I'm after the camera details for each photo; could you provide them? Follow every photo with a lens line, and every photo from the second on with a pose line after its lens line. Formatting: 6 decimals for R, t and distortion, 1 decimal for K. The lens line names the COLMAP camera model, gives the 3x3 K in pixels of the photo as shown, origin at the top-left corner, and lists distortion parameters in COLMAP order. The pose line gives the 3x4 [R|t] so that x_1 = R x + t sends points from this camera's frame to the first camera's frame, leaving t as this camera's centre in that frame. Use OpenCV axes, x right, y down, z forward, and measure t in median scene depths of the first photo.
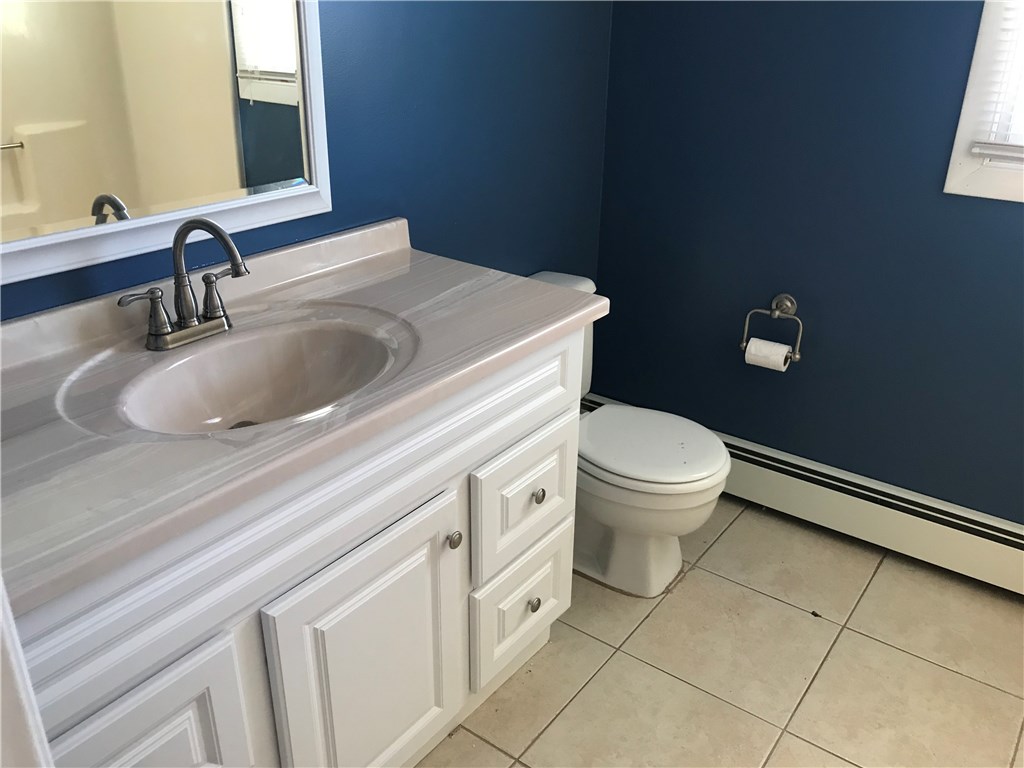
lens RADIAL K [[846.2, 0, 508.5], [0, 846.2, 385.9], [0, 0, 1]] dist [0.006819, -0.017414]
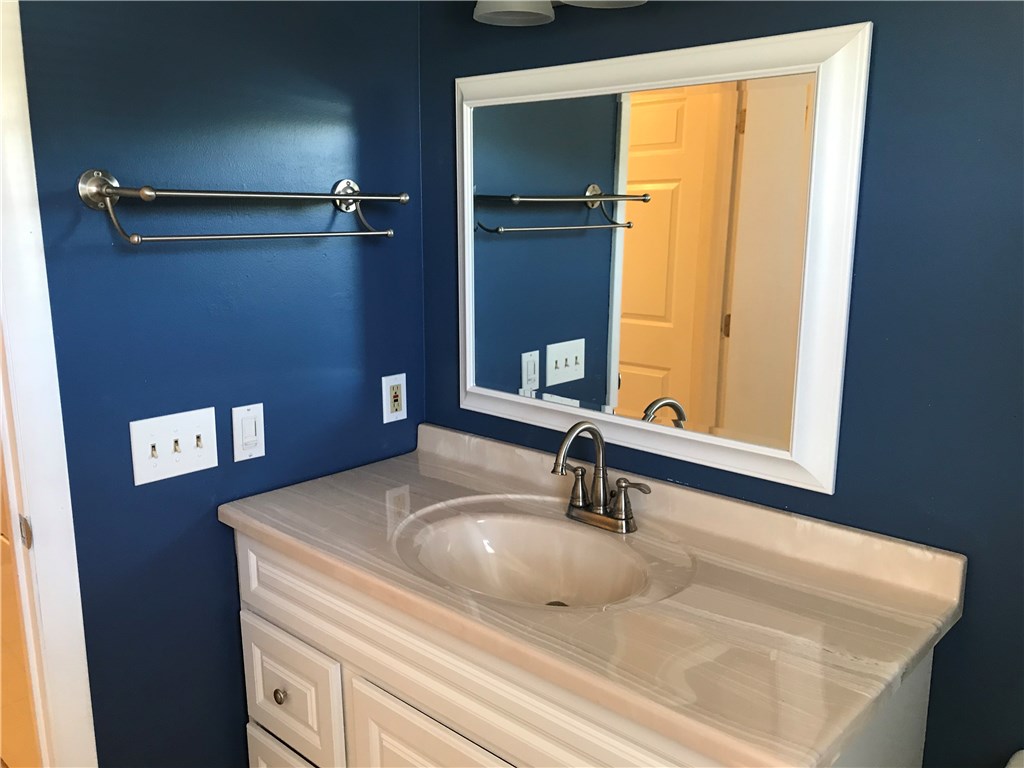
lens RADIAL K [[854.1, 0, 510.8], [0, 854.1, 379.5], [0, 0, 1]] dist [-0.000971, 0.046647]
pose [[-0.100358, 0.185521, -0.977502, 0.770213], [-0.419338, 0.883053, 0.210648, -0.448269], [0.902266, 0.431044, -0.010825, 0.887439]]
